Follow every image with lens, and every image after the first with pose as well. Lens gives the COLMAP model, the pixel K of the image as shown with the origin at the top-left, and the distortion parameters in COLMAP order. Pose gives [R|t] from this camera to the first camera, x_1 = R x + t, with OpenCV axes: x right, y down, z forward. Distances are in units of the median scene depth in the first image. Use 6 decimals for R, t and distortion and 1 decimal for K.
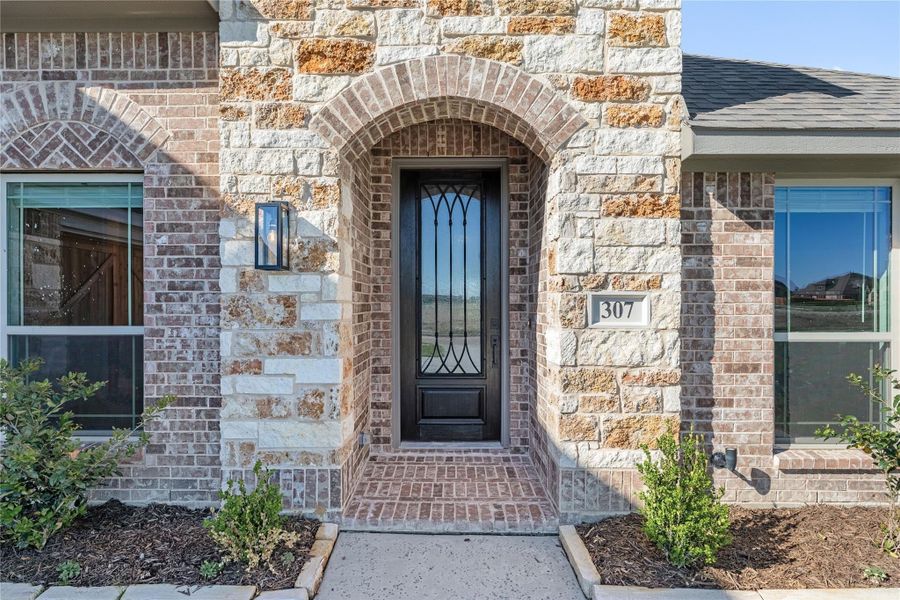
lens RADIAL K [[534.0, 0, 453.8], [0, 534.0, 319.0], [0, 0, 1]] dist [-0.008095, -0.000638]
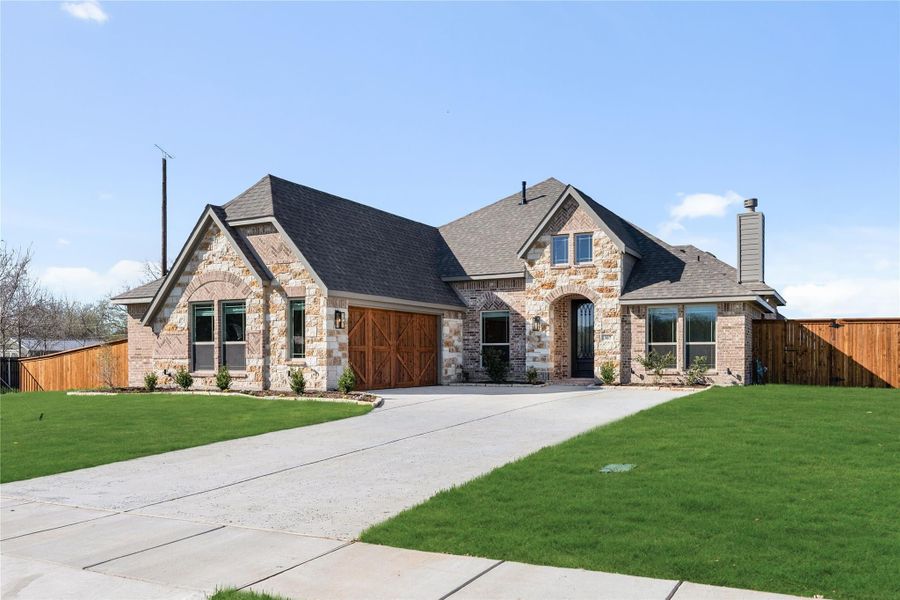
lens RADIAL K [[696.1, 0, 451.4], [0, 696.1, 301.8], [0, 0, 1]] dist [-0.003775, -0.000235]
pose [[0.887739, -0.037180, -0.458843, 1.855977], [-0.012847, 0.994344, -0.105426, 0.320003], [0.460167, 0.099486, 0.882241, -4.869360]]
